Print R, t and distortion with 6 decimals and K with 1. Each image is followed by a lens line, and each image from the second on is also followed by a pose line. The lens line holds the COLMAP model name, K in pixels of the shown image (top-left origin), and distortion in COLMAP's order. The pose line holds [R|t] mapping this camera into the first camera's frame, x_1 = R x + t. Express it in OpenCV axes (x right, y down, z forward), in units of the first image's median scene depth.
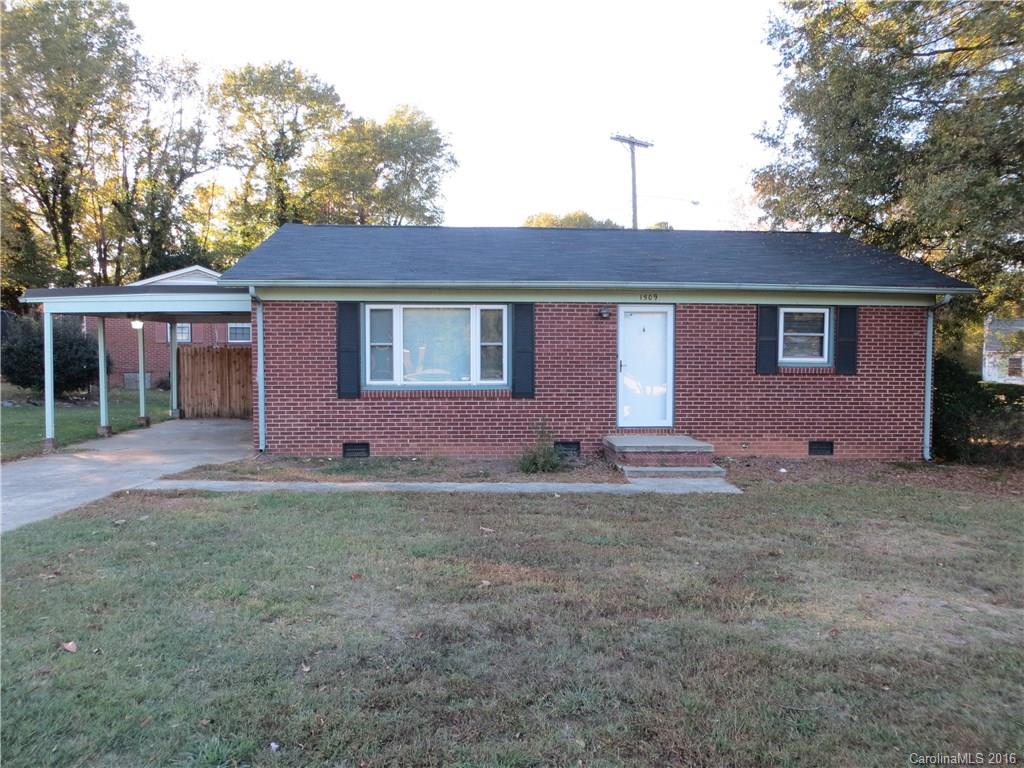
lens RADIAL K [[788.2, 0, 511.0], [0, 788.2, 381.3], [0, 0, 1]] dist [-0.003749, -0.001216]
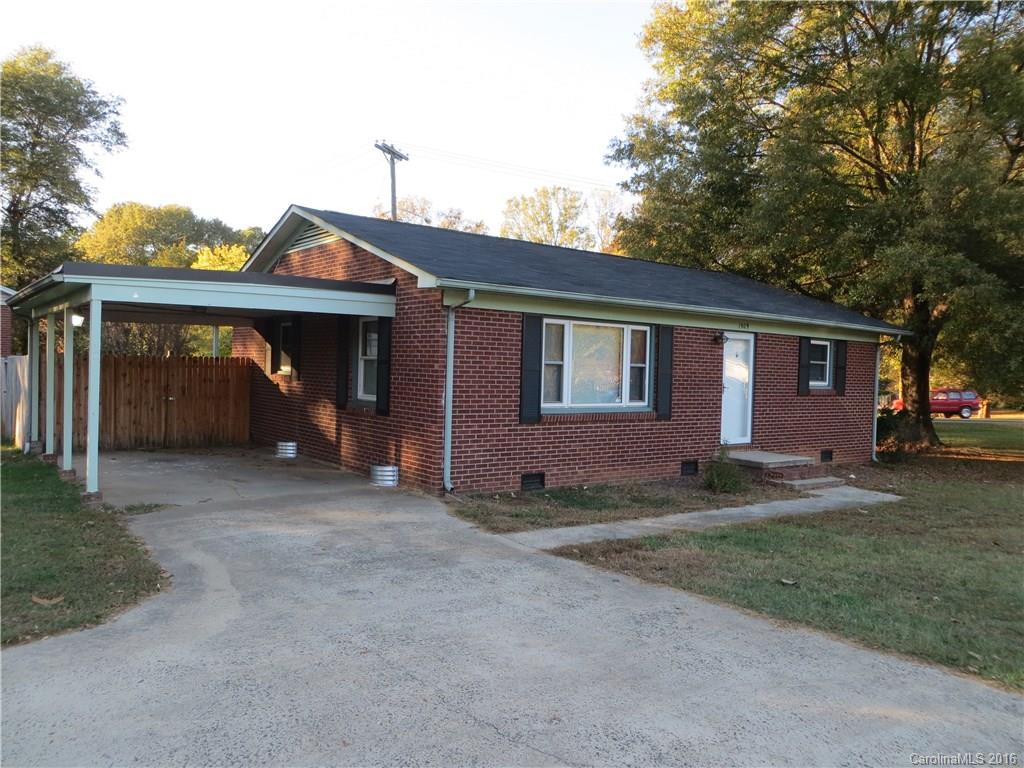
lens RADIAL K [[788.2, 0, 511.0], [0, 788.2, 381.3], [0, 0, 1]] dist [-0.003749, -0.001216]
pose [[0.822216, 0.010682, 0.569075, -0.716335], [-0.002508, 0.999882, -0.015145, -0.011989], [-0.569170, 0.011025, 0.822146, 0.282511]]
